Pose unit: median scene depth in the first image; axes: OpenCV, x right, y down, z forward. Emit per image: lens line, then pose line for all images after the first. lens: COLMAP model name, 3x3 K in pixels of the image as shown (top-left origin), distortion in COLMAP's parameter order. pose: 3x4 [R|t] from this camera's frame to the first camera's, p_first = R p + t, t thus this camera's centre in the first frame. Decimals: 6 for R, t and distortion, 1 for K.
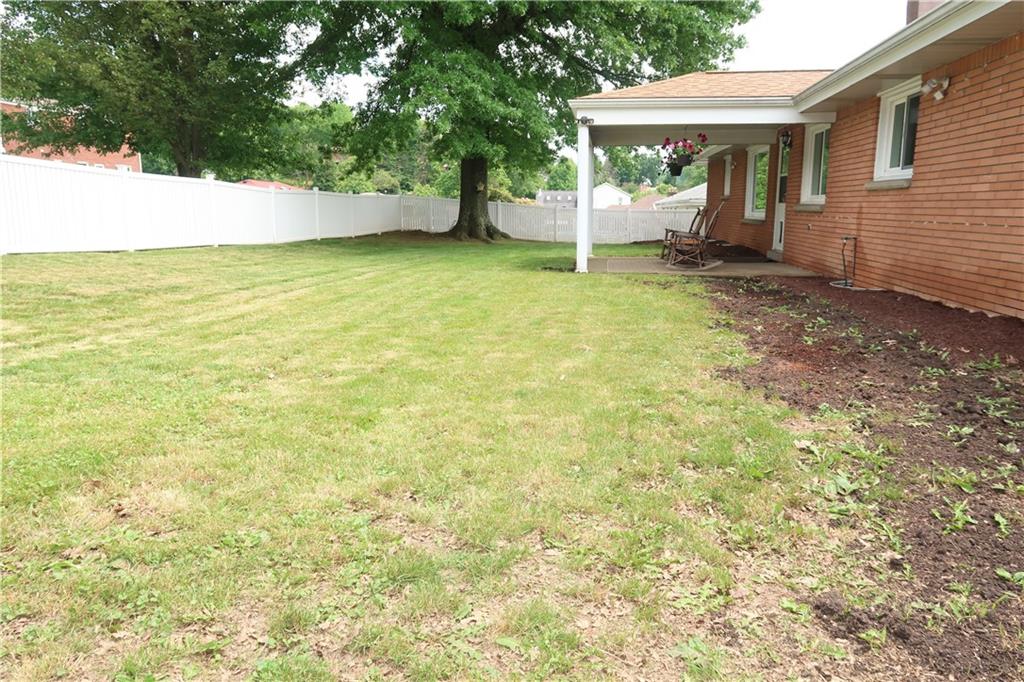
lens RADIAL K [[727.4, 0, 512.0], [0, 727.4, 341.0], [0, 0, 1]] dist [-0.016904, -0.000223]
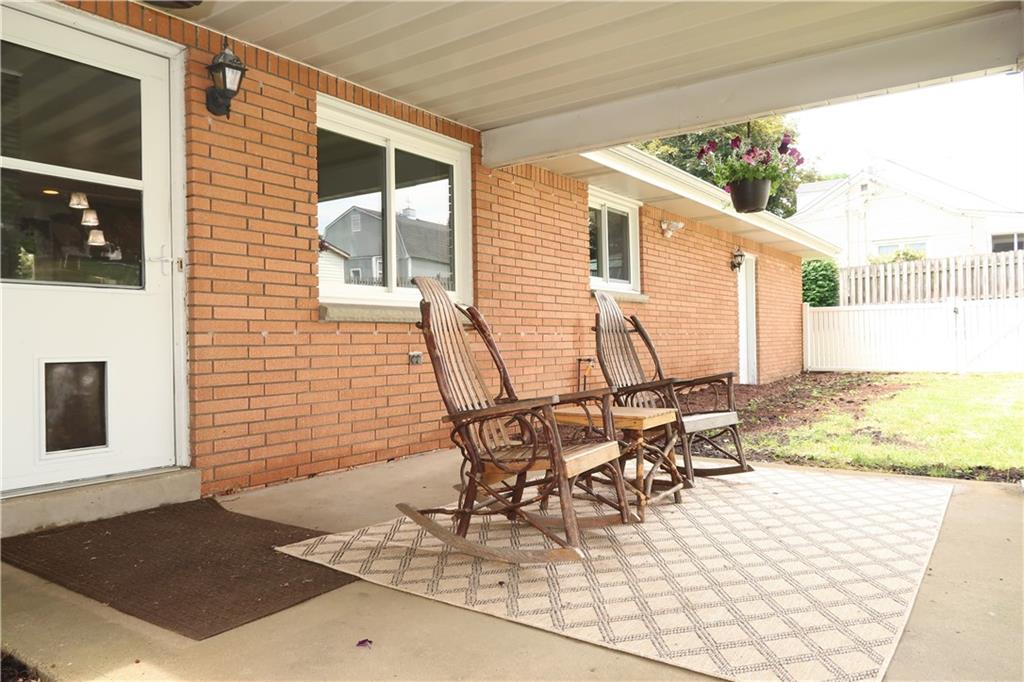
lens RADIAL K [[727.4, 0, 512.0], [0, 727.4, 341.0], [0, 0, 1]] dist [-0.016904, -0.000223]
pose [[-0.890245, 0.008254, 0.455408, 0.264701], [0.093024, 0.982057, 0.164045, -0.395624], [-0.445883, 0.188404, -0.875039, 2.292998]]
